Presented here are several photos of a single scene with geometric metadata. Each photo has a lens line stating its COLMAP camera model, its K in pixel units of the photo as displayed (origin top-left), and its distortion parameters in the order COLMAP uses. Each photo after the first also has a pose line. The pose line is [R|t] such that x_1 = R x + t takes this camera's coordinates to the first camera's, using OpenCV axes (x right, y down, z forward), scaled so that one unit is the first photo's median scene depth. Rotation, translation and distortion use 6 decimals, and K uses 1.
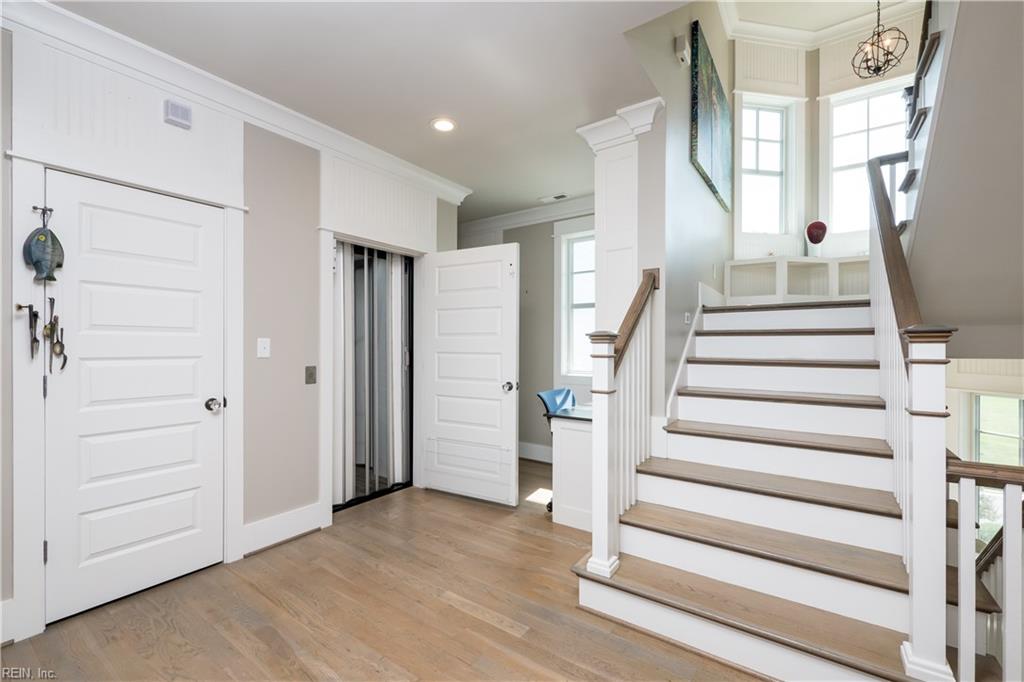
lens RADIAL K [[436.5, 0, 511.6], [0, 436.5, 345.2], [0, 0, 1]] dist [-0.002653, 0.001440]
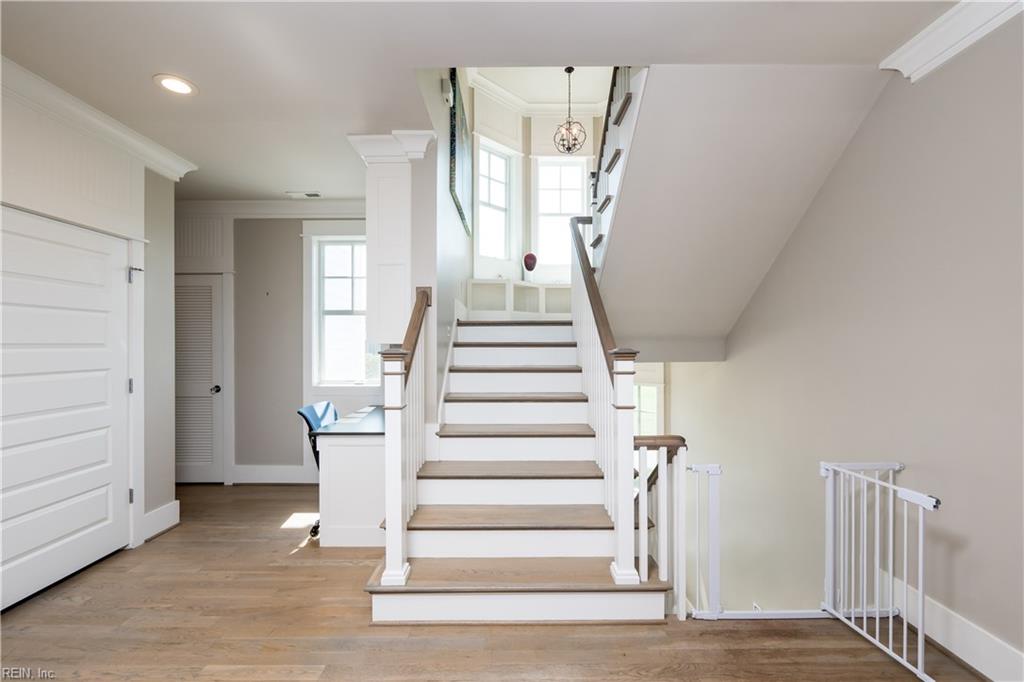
lens RADIAL K [[436.5, 0, 512.7], [0, 436.5, 344.4], [0, 0, 1]] dist [-0.002653, 0.001440]
pose [[0.813978, -0.002339, 0.580891, -0.121935], [0.002879, 0.999996, -0.000009, -0.031150], [-0.580888, 0.001680, 0.813981, -0.002977]]
